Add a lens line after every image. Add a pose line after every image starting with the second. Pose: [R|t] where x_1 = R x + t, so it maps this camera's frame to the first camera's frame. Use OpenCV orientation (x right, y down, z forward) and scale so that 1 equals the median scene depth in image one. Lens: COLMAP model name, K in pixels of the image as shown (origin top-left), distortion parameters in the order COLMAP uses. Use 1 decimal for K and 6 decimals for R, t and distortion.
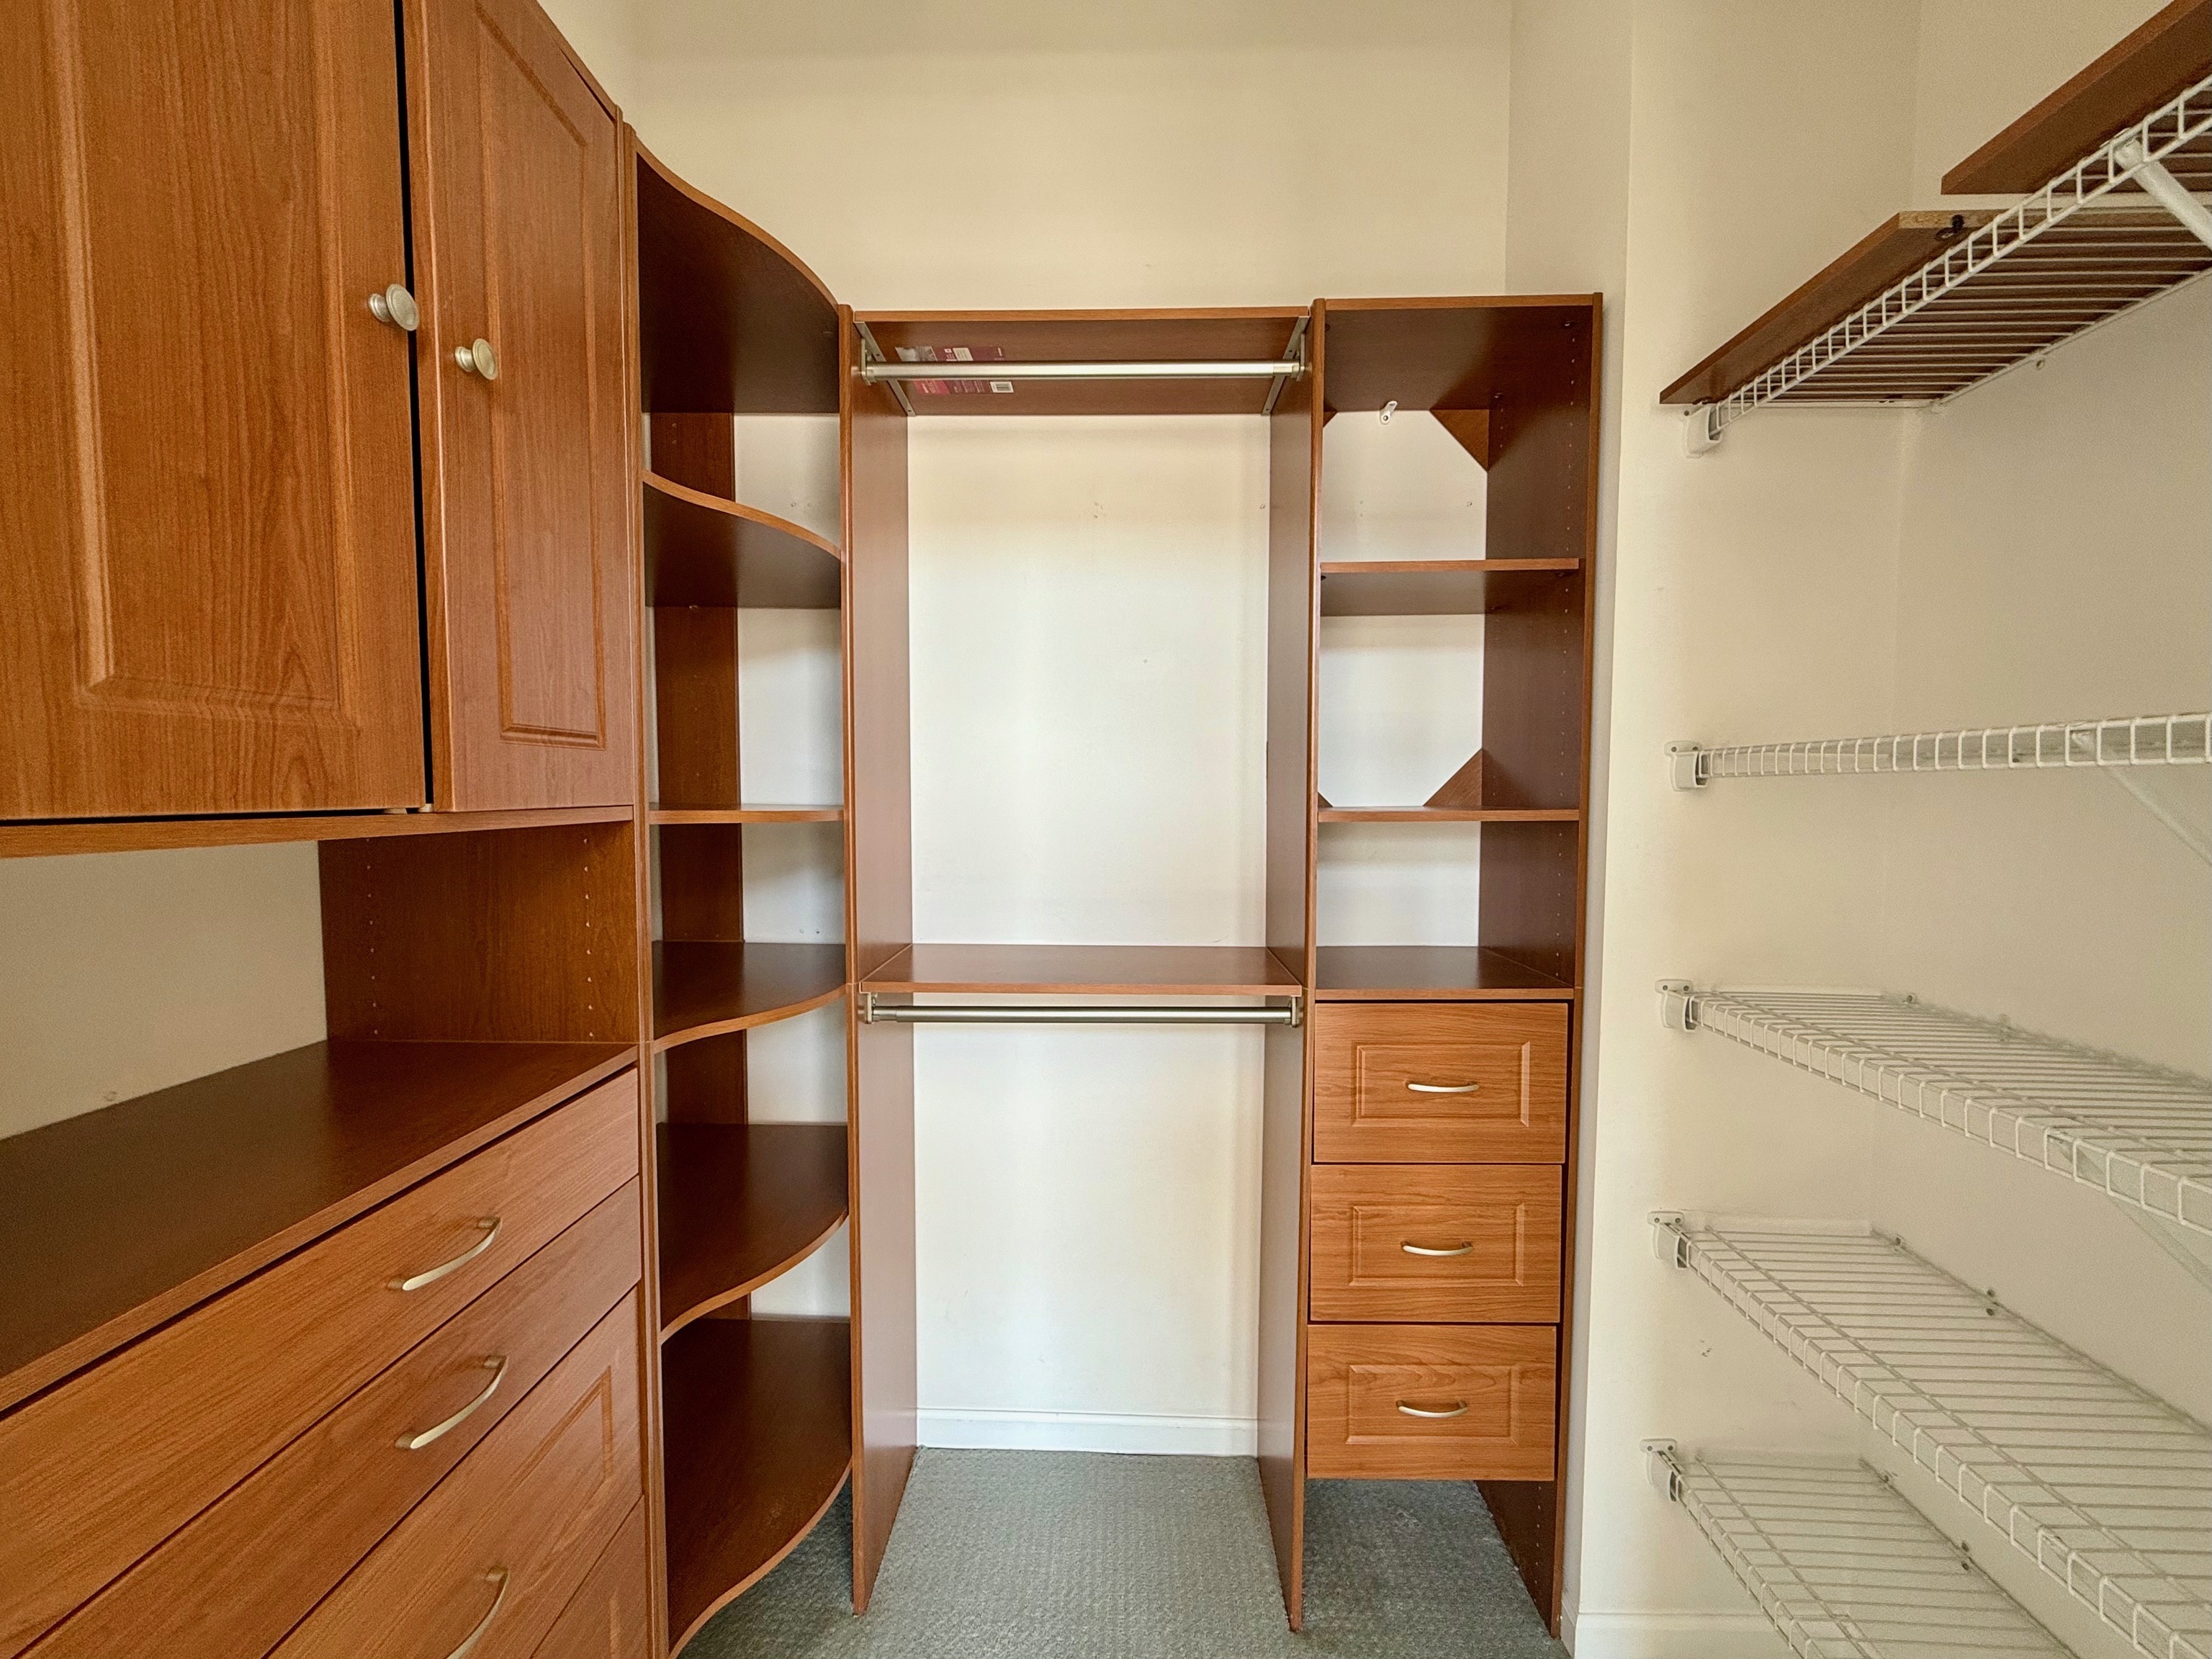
lens RADIAL K [[880.3, 0, 1100.9], [0, 880.3, 832.3], [0, 0, 1]] dist [0.000331, -0.000202]
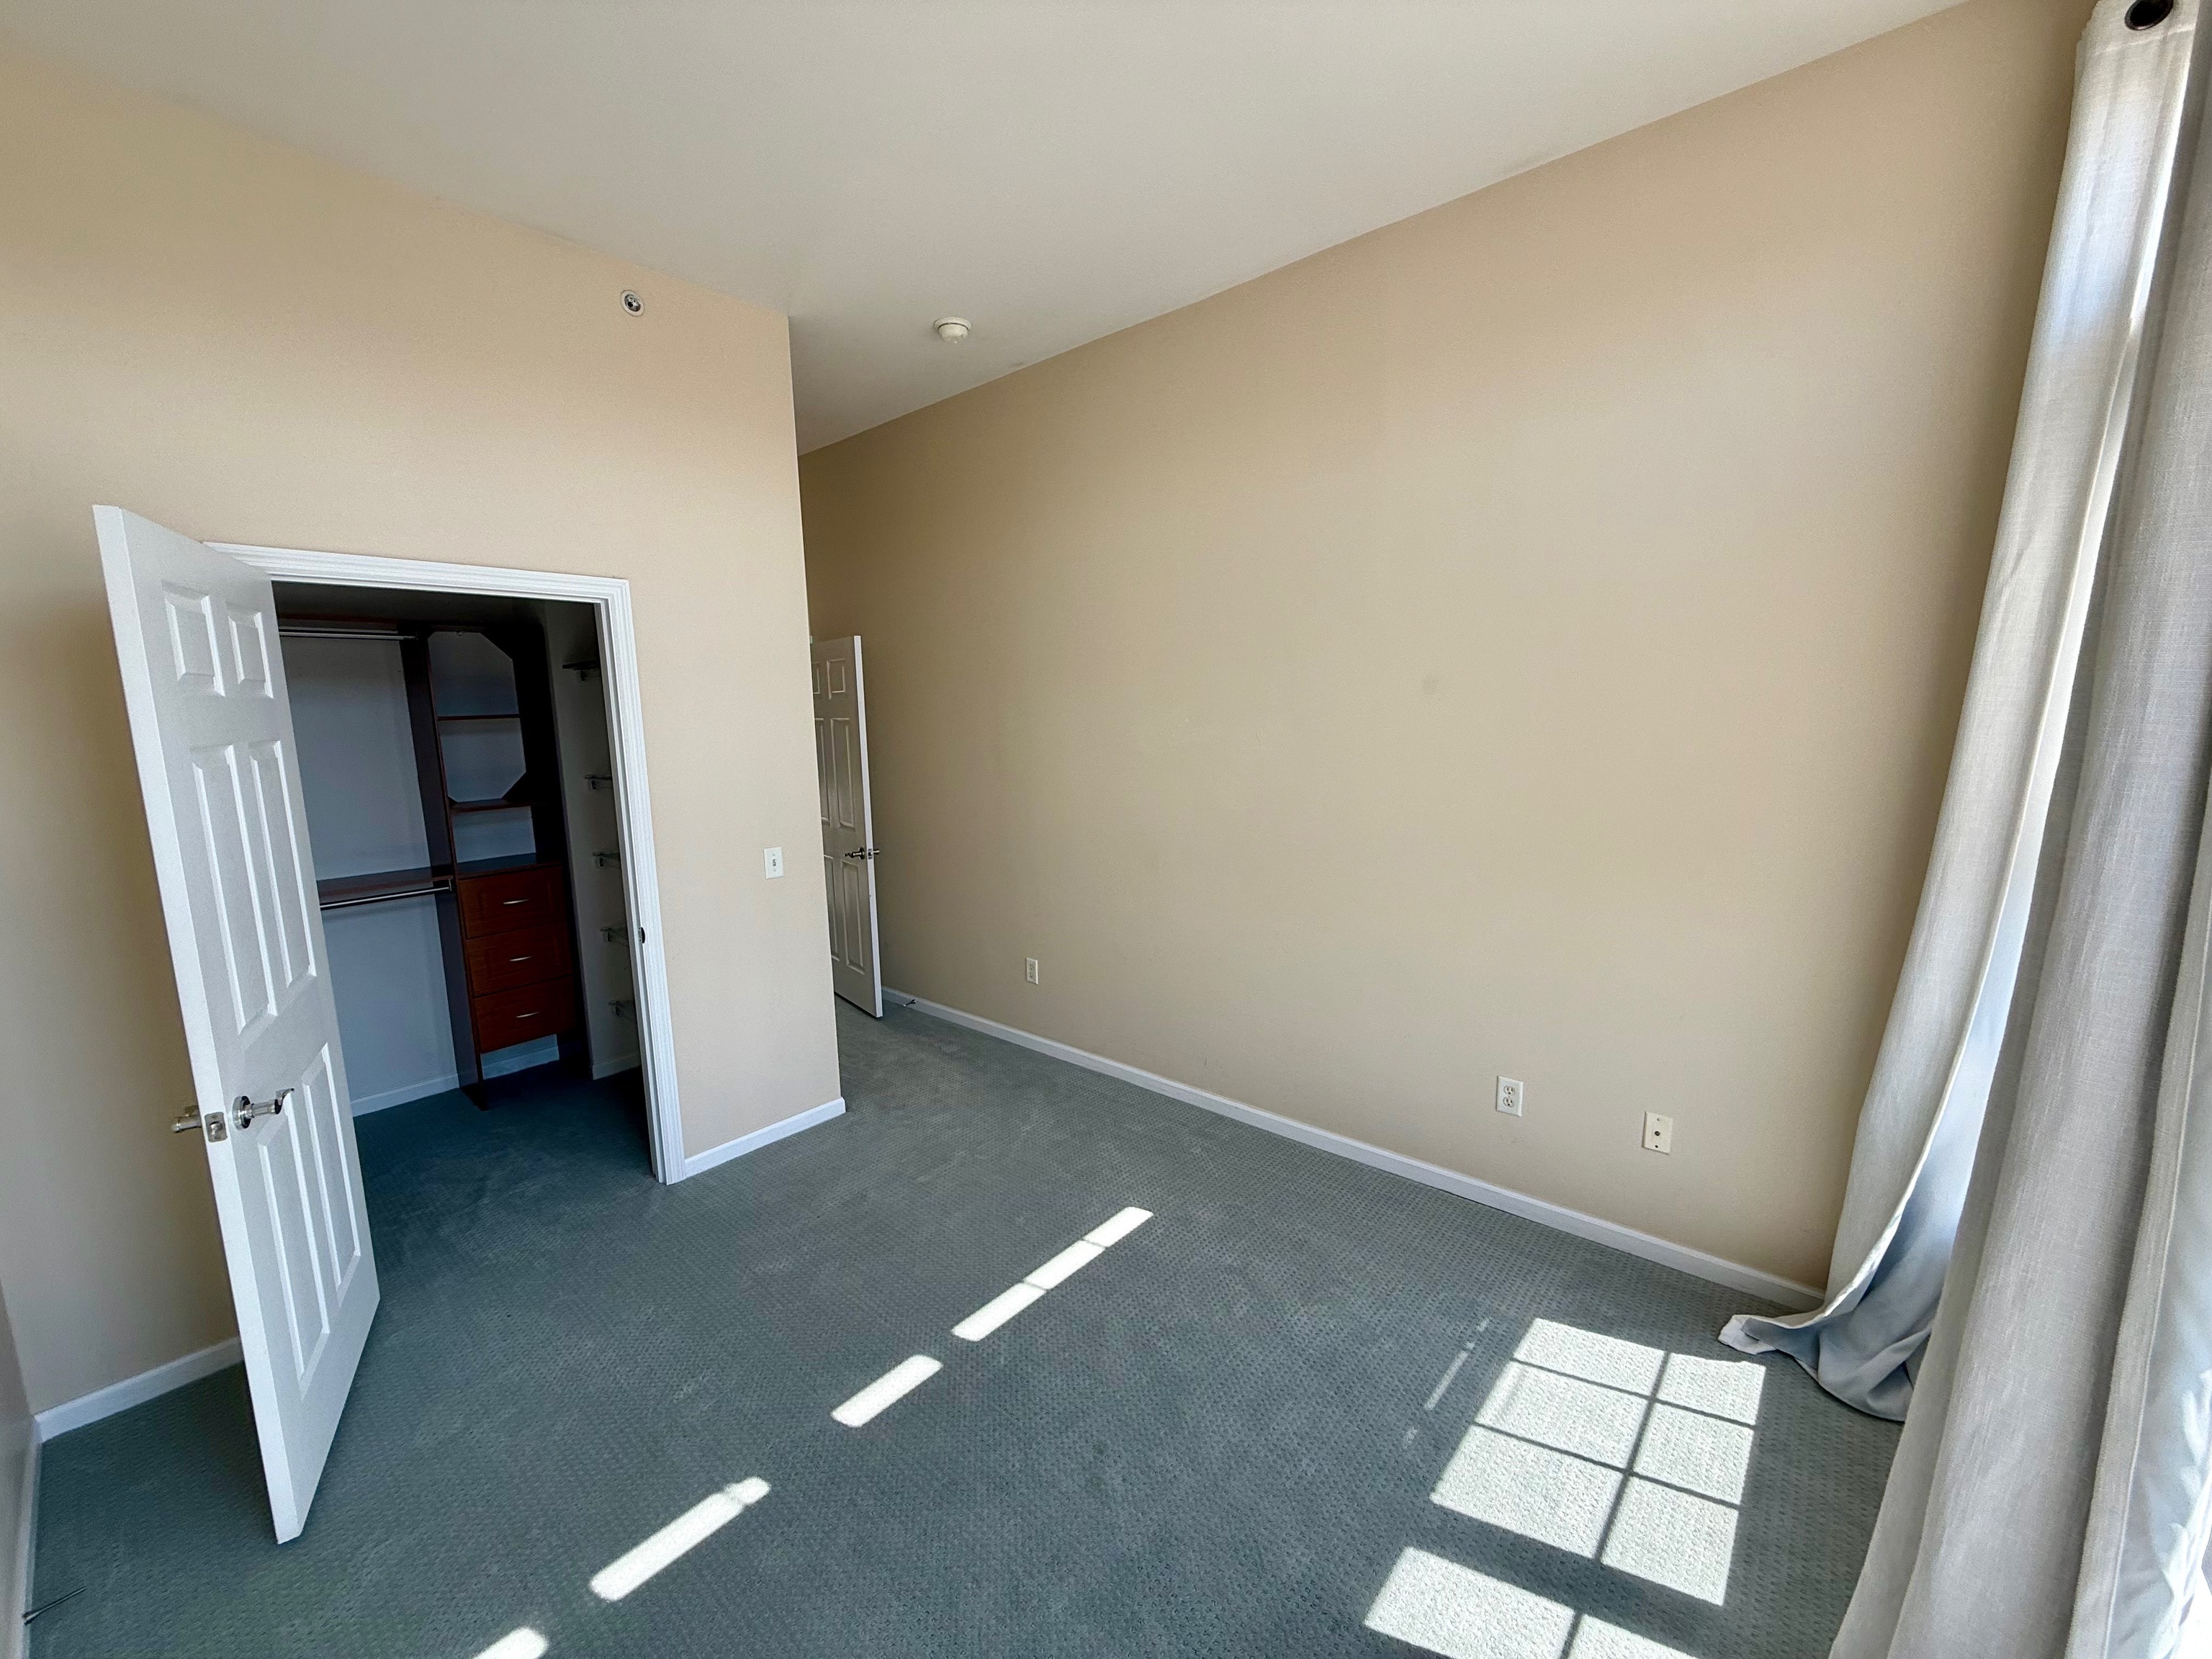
lens RADIAL K [[880.3, 0, 1100.9], [0, 880.3, 832.3], [0, 0, 1]] dist [0.000331, -0.000202]
pose [[0.625078, -0.122471, 0.770894, -0.473597], [0.051469, 0.991932, 0.115853, -0.135383], [-0.778863, -0.032740, 0.626339, -1.789607]]
